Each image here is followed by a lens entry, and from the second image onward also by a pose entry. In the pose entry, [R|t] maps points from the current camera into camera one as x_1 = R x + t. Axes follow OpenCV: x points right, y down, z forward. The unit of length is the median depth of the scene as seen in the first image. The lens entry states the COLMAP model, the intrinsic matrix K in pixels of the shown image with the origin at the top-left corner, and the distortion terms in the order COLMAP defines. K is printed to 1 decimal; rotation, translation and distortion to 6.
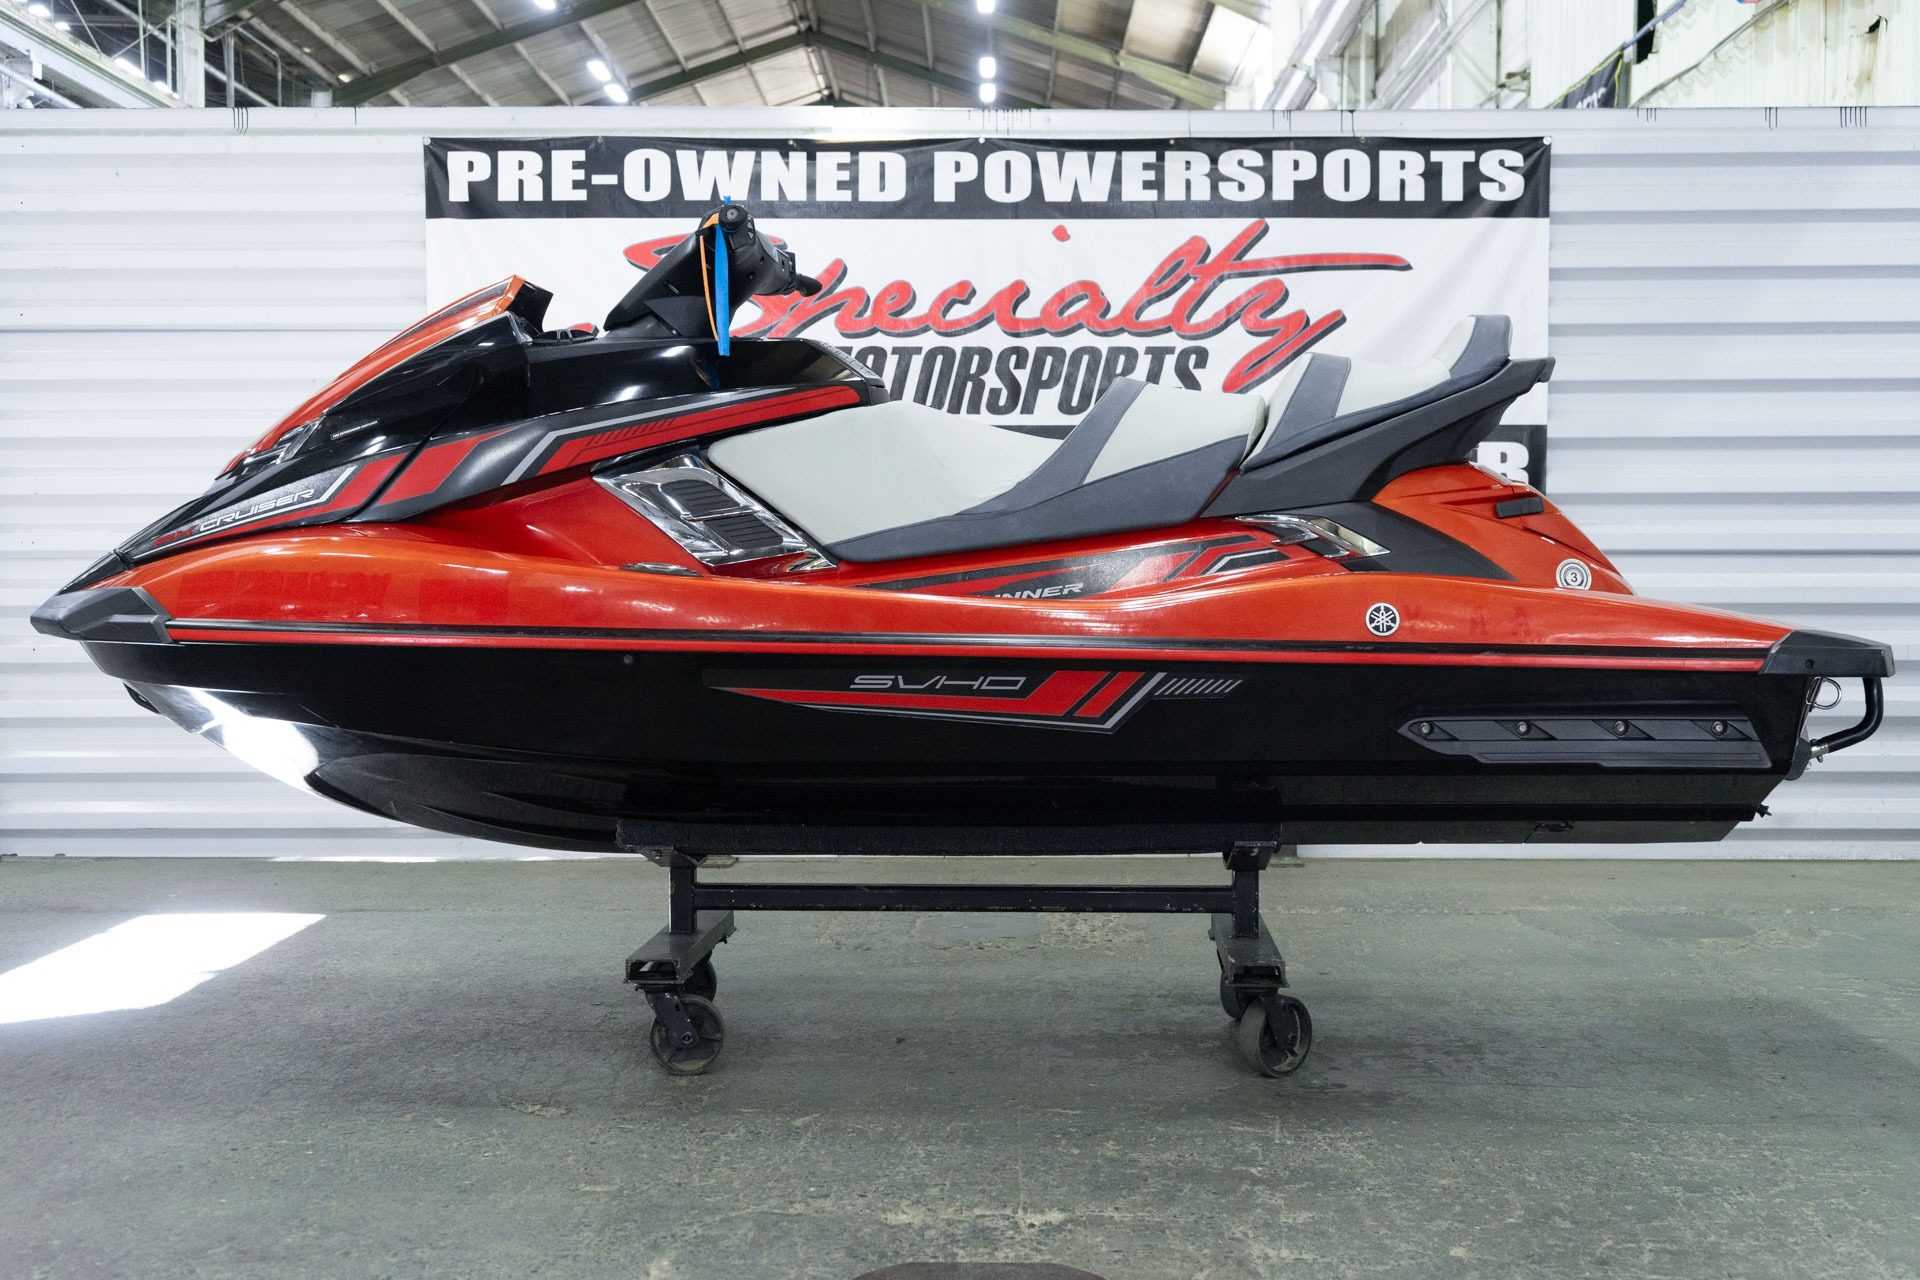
lens RADIAL K [[2211.3, 0, 960.0], [0, 2211.3, 640.0], [0, 0, 1]] dist [0.003024, 0.009794]
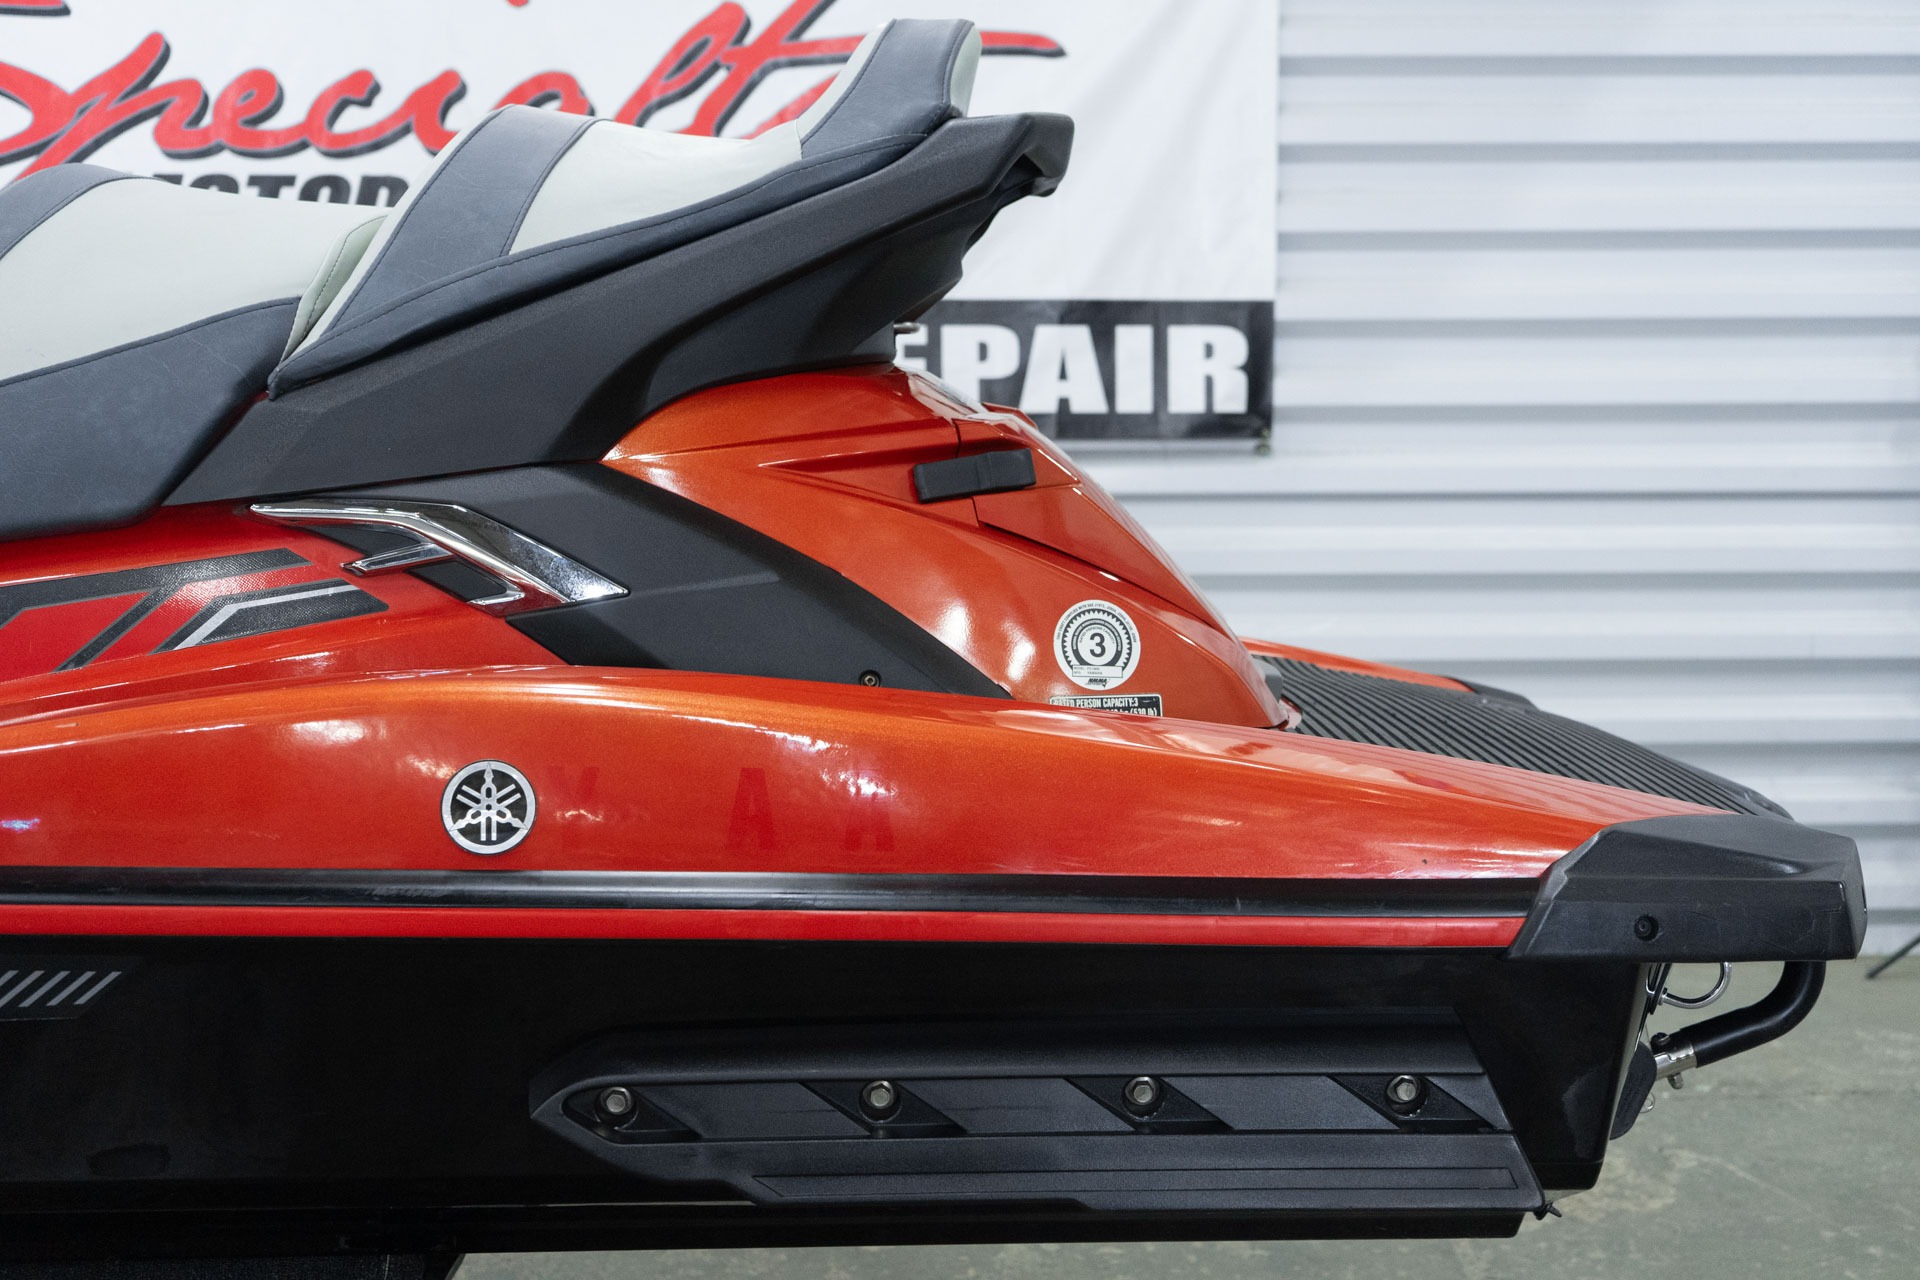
lens RADIAL K [[2304.4, 0, 960.0], [0, 2304.4, 640.0], [0, 0, 1]] dist [0.007888, 0.030633]
pose [[0.997814, -0.009129, 0.065455, 0.218256], [0.006290, 0.999036, 0.043447, -0.046985], [-0.065789, -0.042941, 0.996909, 0.557880]]
